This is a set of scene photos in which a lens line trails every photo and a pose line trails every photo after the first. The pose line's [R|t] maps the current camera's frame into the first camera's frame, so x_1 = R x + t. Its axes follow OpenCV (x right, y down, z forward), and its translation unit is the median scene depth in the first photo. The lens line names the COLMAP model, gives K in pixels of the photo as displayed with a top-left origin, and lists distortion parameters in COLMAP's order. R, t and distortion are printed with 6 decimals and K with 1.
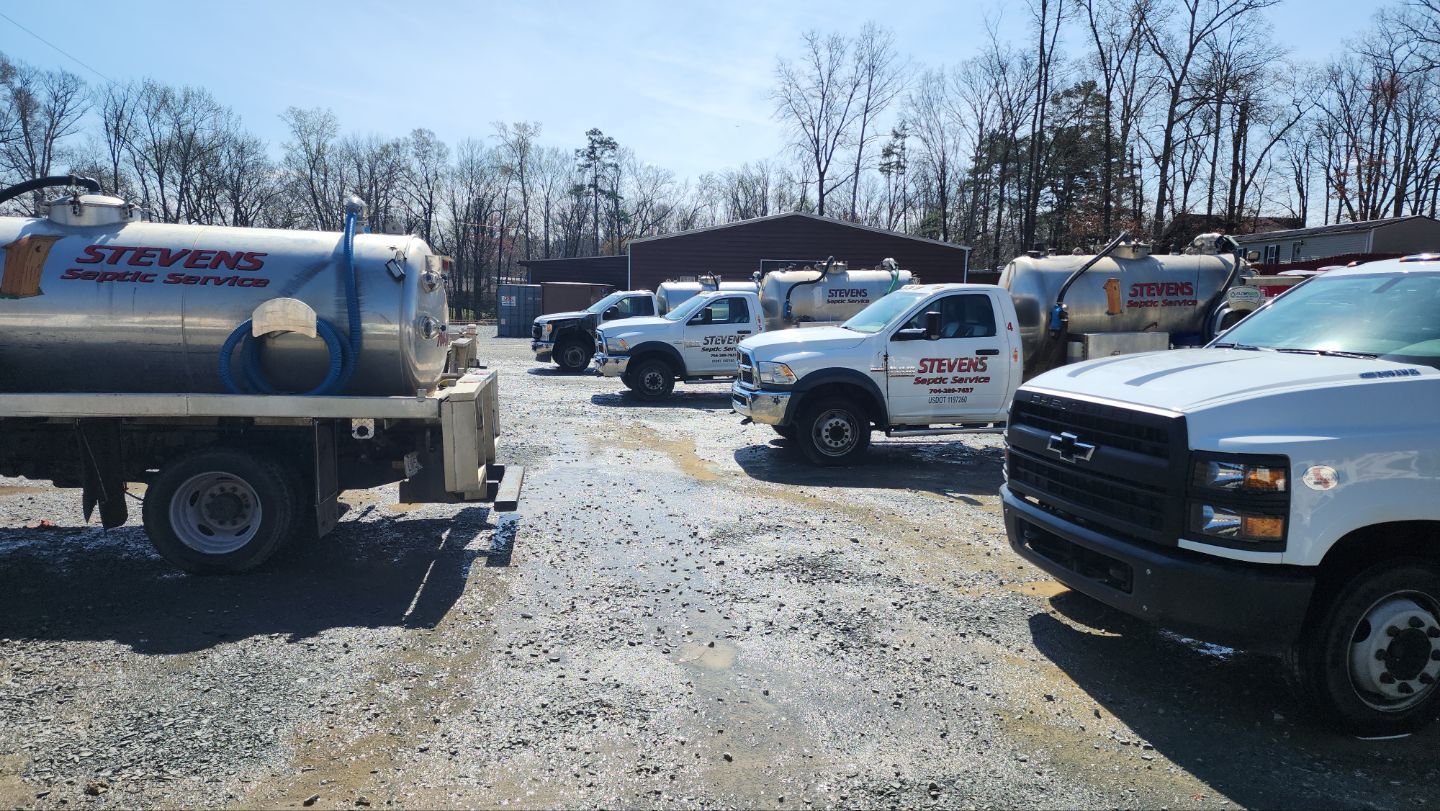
lens RADIAL K [[919.4, 0, 714.5], [0, 919.4, 411.5], [0, 0, 1]] dist [0.058149, -0.037071]
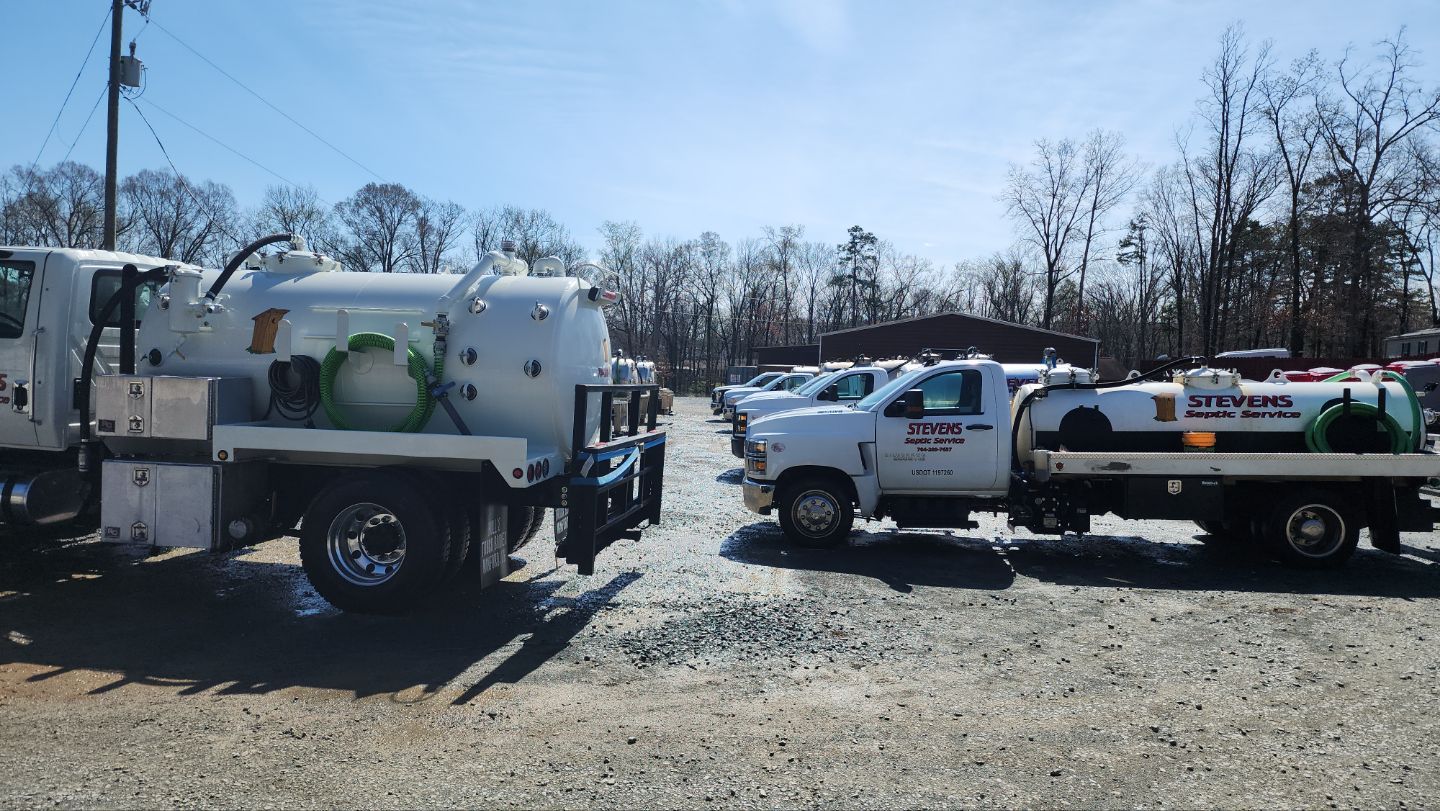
lens RADIAL K [[919.4, 0, 714.5], [0, 919.4, 411.5], [0, 0, 1]] dist [0.058149, -0.037071]
pose [[0.953214, 0.025228, -0.301243, 0.049847], [-0.050050, 0.995929, -0.074968, 0.007254], [0.298125, 0.086538, 0.950596, -0.085690]]
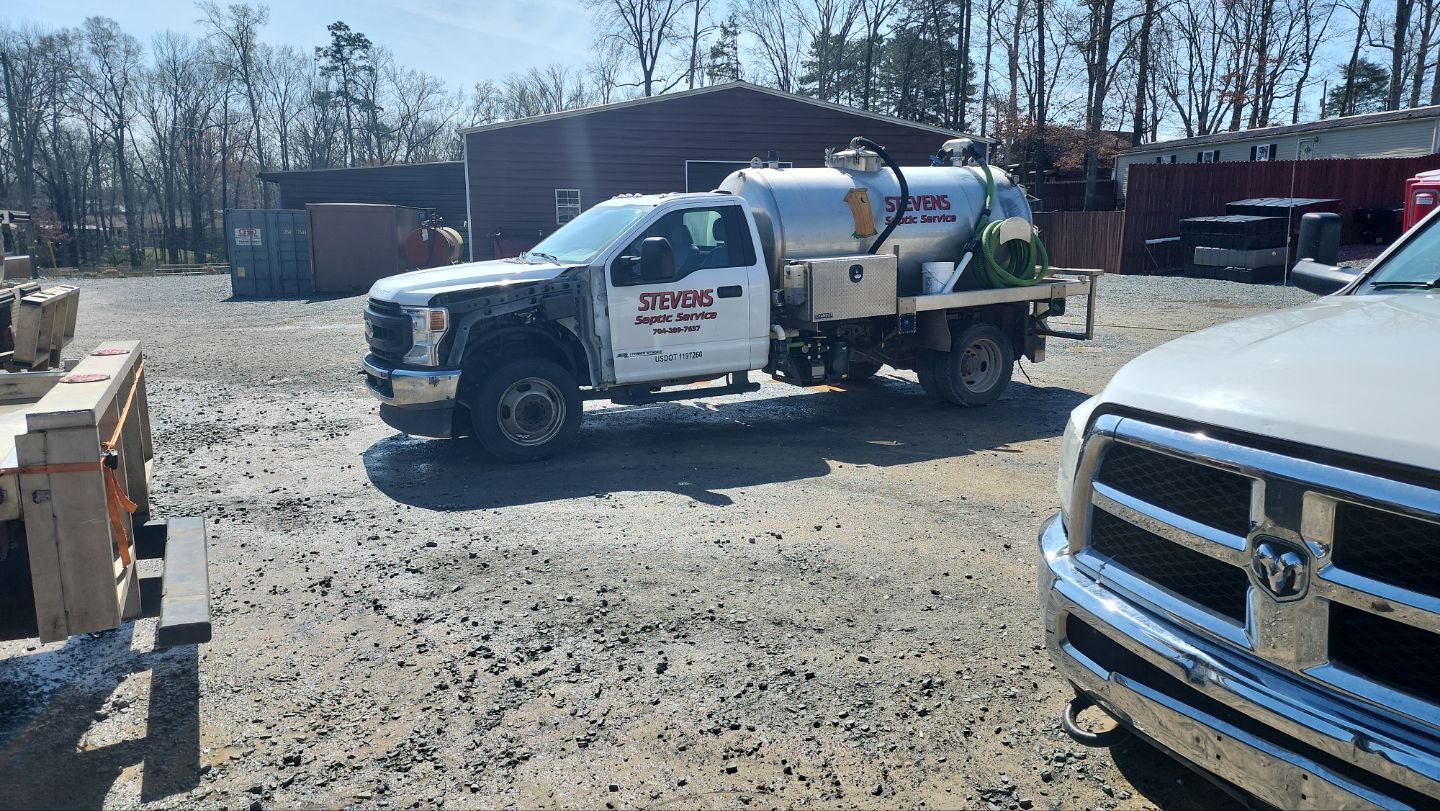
lens RADIAL K [[917.3, 0, 724.7], [0, 917.3, 407.1], [0, 0, 1]] dist [0.004905, -0.003604]
pose [[0.965737, -0.068915, 0.250205, -0.029181], [0.051333, 0.995775, 0.076134, -0.014155], [-0.254395, -0.060682, 0.965195, 0.122299]]
